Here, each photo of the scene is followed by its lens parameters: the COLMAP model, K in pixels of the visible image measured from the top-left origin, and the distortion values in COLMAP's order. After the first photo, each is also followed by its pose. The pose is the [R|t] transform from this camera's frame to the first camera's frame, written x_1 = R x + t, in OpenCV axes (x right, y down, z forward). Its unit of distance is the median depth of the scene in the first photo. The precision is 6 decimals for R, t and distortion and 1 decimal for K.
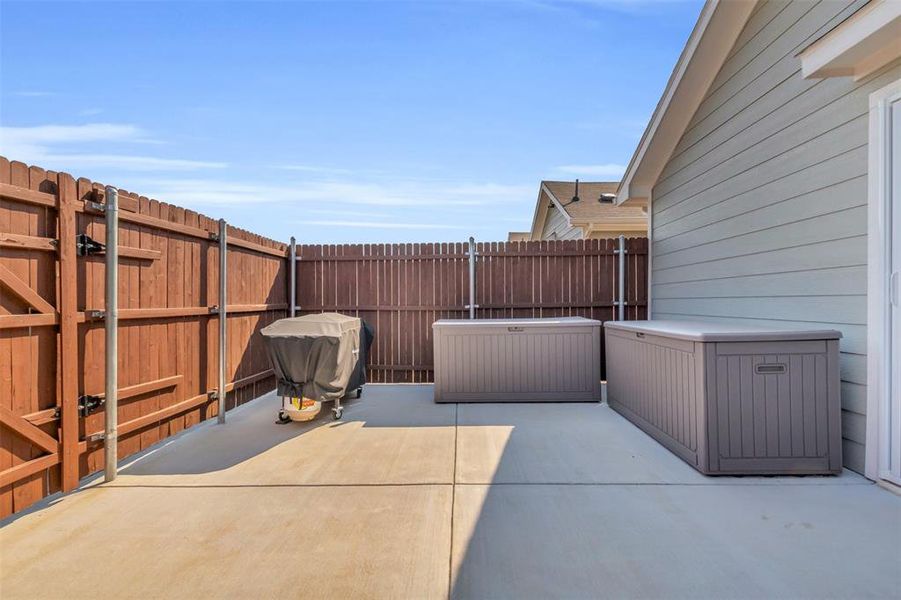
lens RADIAL K [[410.1, 0, 451.8], [0, 410.1, 296.0], [0, 0, 1]] dist [-0.001302, -0.000774]
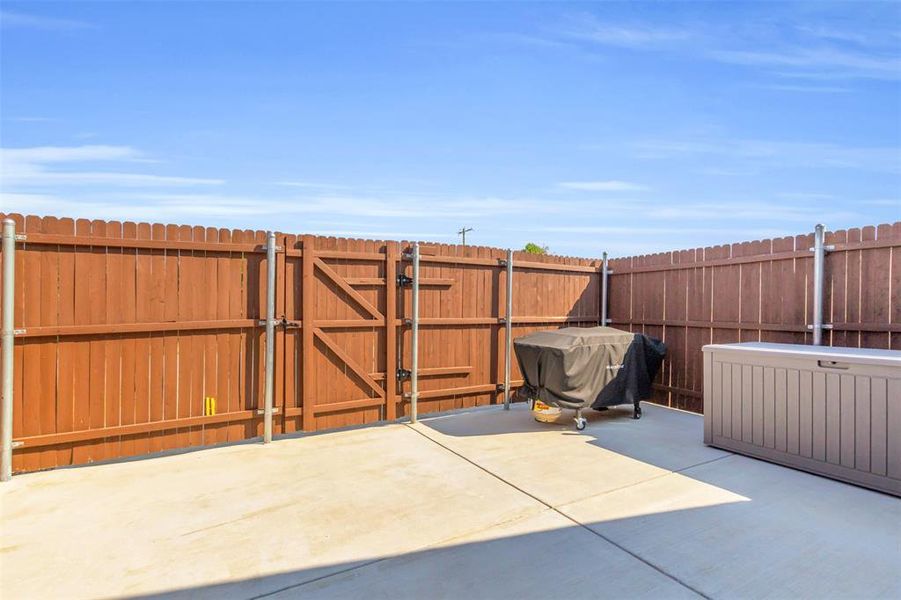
lens RADIAL K [[414.5, 0, 449.0], [0, 414.5, 303.7], [0, 0, 1]] dist [0.001764, -0.000606]
pose [[0.530496, -0.003201, -0.847682, 0.488836], [-0.001066, 0.999990, -0.004443, -0.013974], [0.847687, 0.003260, 0.530487, 0.186967]]
